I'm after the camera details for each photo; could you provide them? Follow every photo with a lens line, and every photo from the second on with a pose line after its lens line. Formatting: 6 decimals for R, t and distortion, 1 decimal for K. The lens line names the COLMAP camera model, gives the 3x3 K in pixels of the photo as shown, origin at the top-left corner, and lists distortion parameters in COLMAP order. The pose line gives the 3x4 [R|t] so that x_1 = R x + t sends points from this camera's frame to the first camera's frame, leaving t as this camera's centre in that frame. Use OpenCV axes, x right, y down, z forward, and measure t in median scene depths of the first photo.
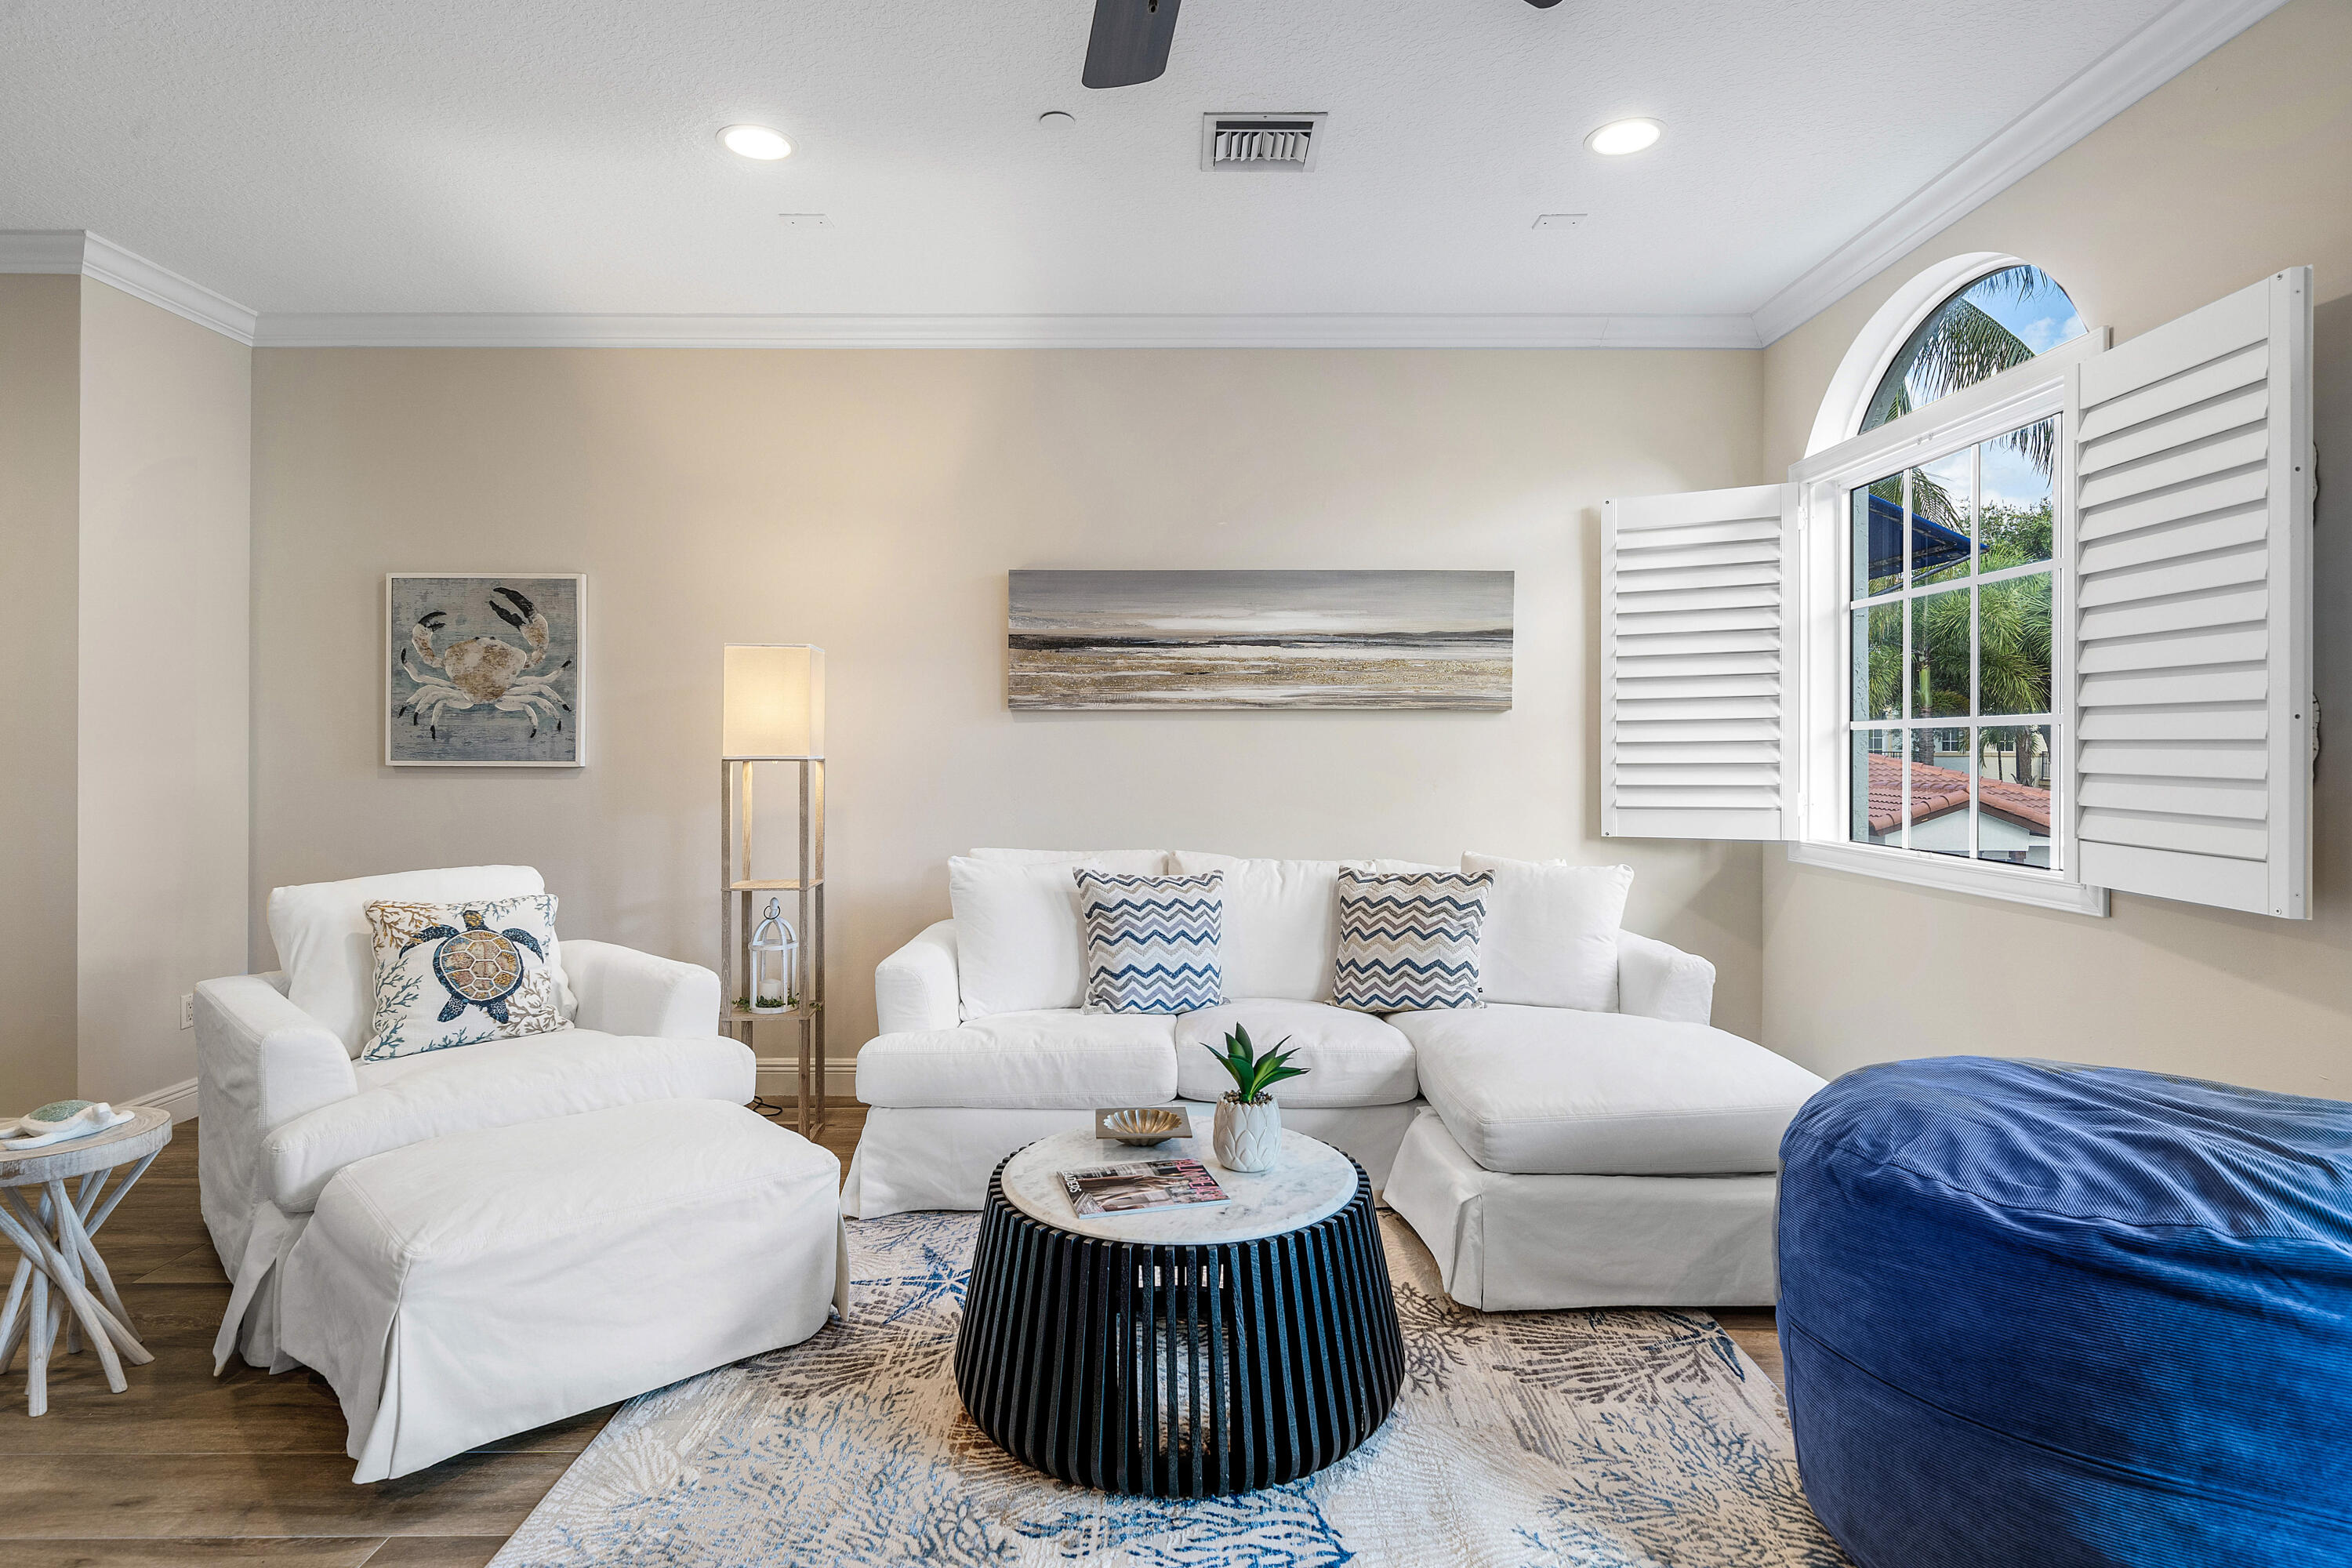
lens RADIAL K [[1232.8, 0, 1154.5], [0, 1232.8, 755.6], [0, 0, 1]] dist [0.000893, -0.000056]
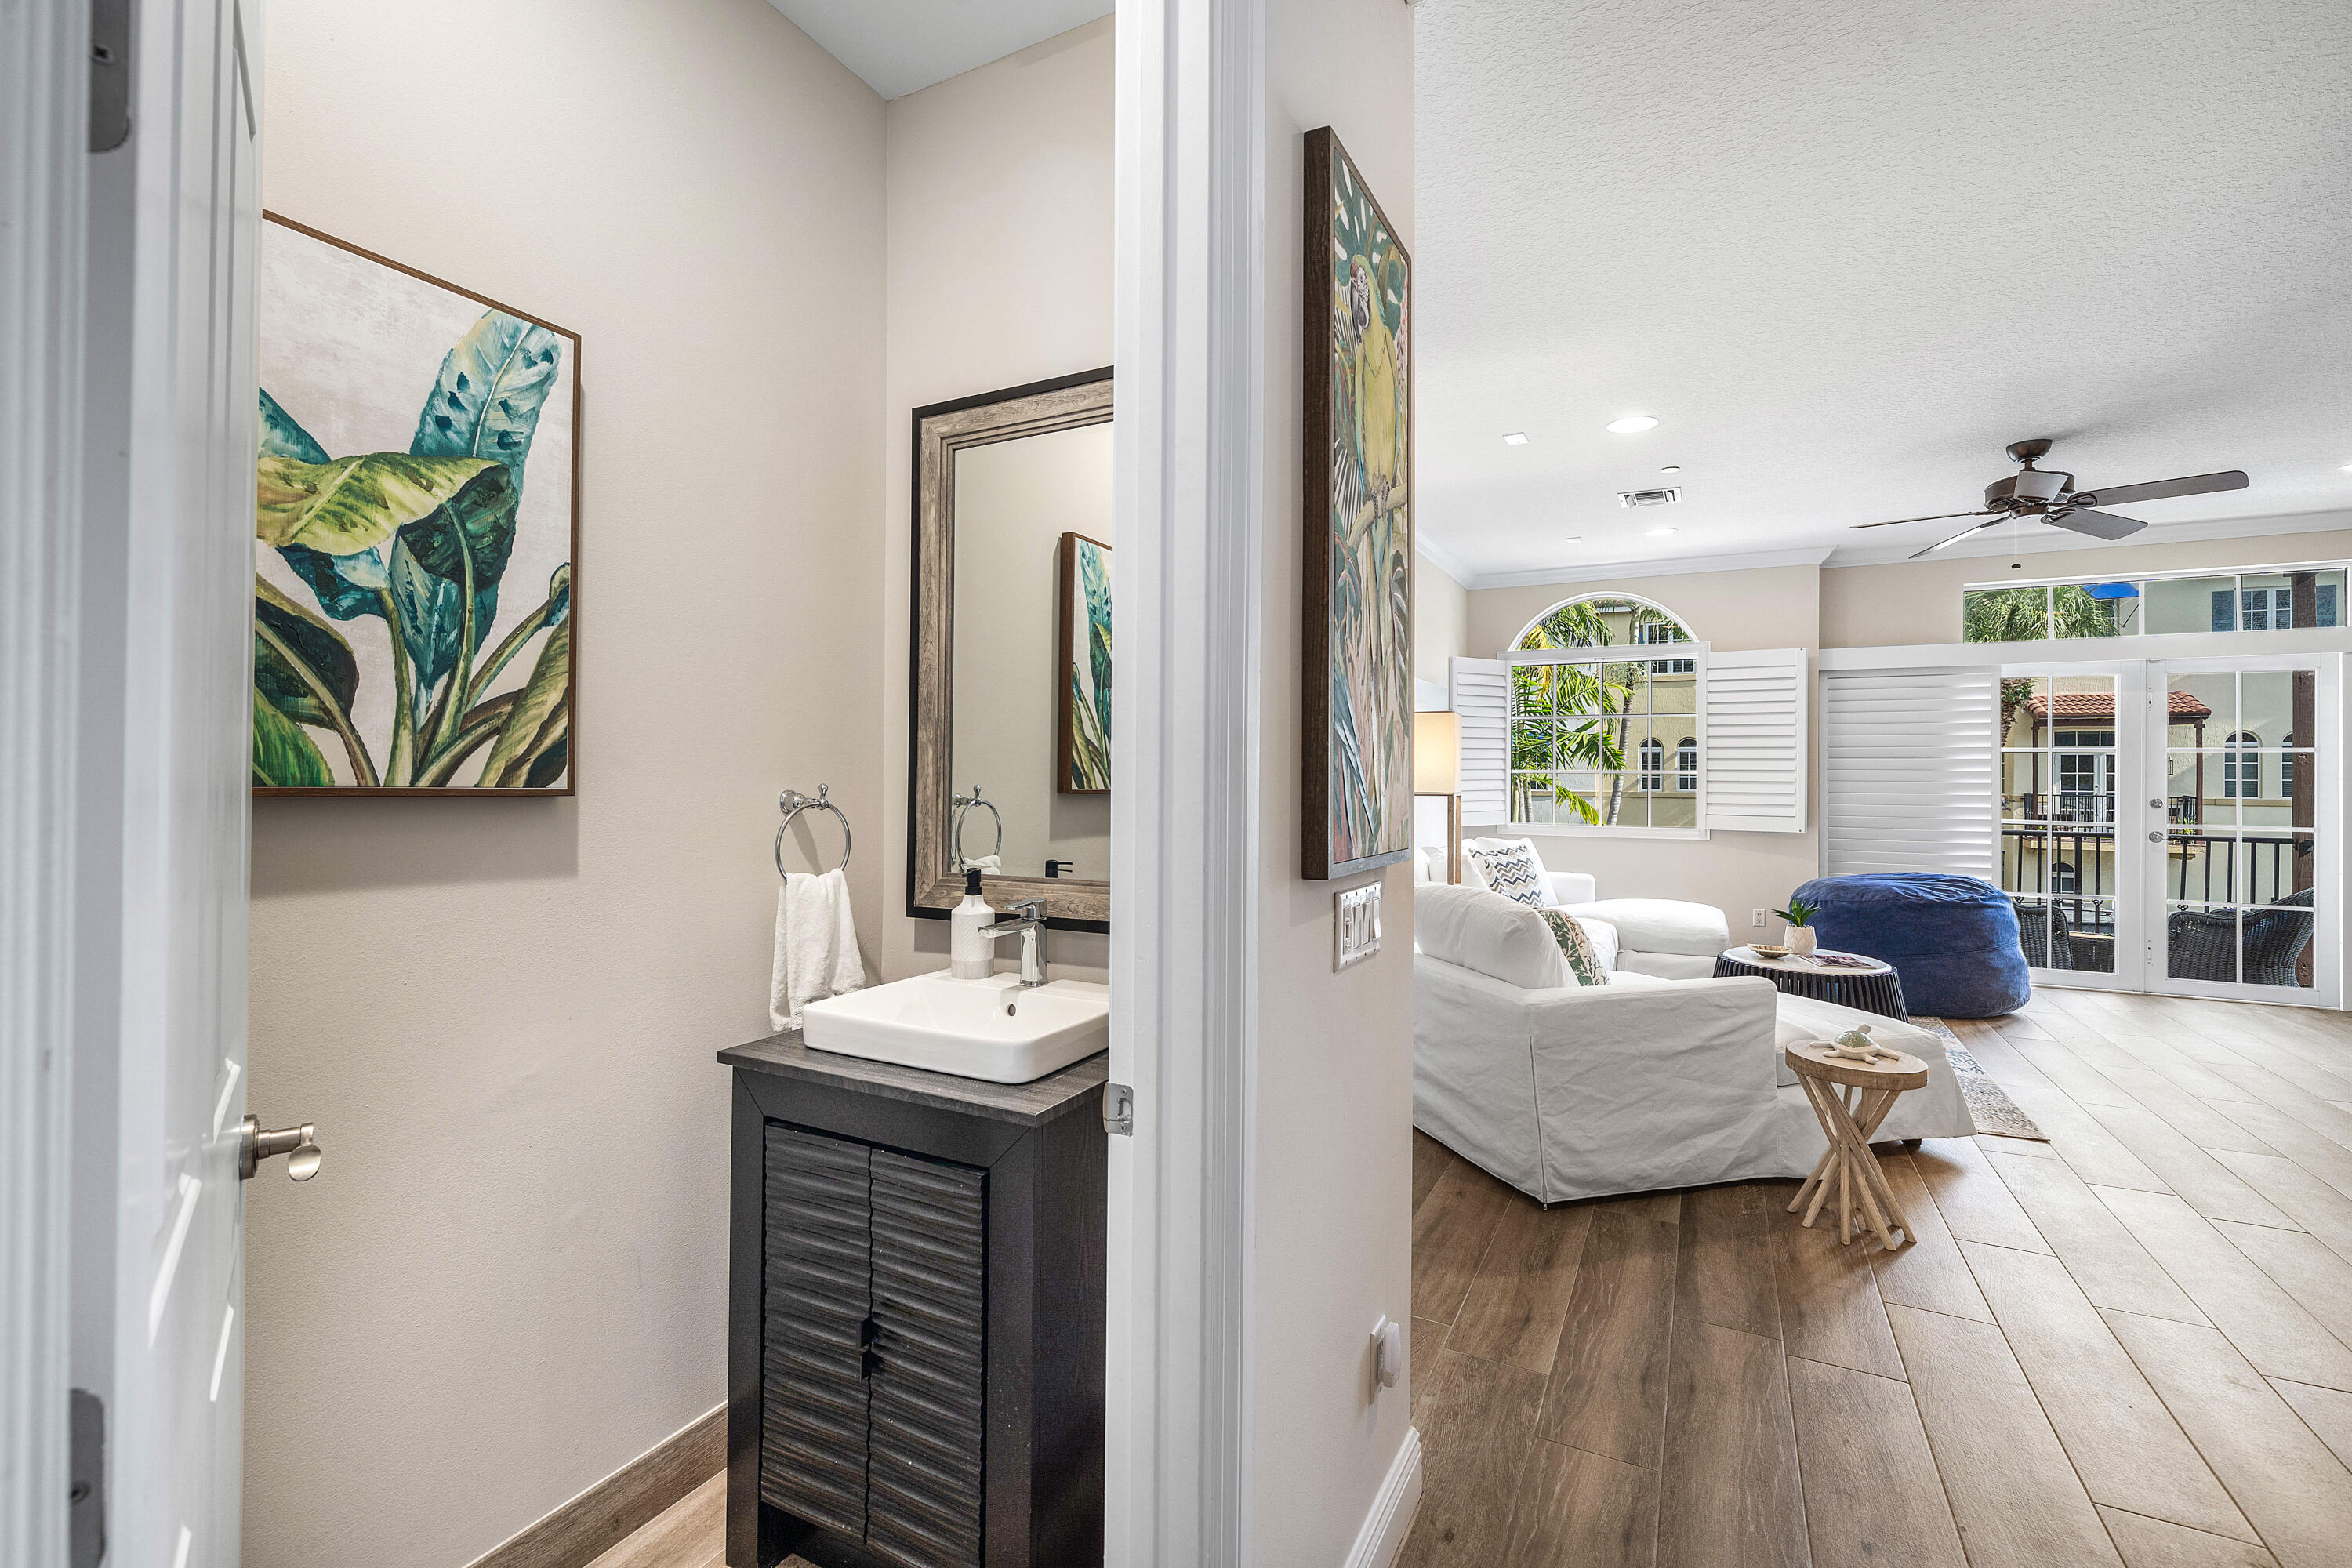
lens RADIAL K [[1034.8, 0, 1170.0], [0, 1034.8, 773.2], [0, 0, 1]] dist [0.000582, -0.000189]
pose [[0.461703, 0.003766, 0.887026, -1.308636], [0.001972, 0.999984, -0.005272, -0.012752], [-0.887032, 0.004183, 0.461689, 0.641767]]
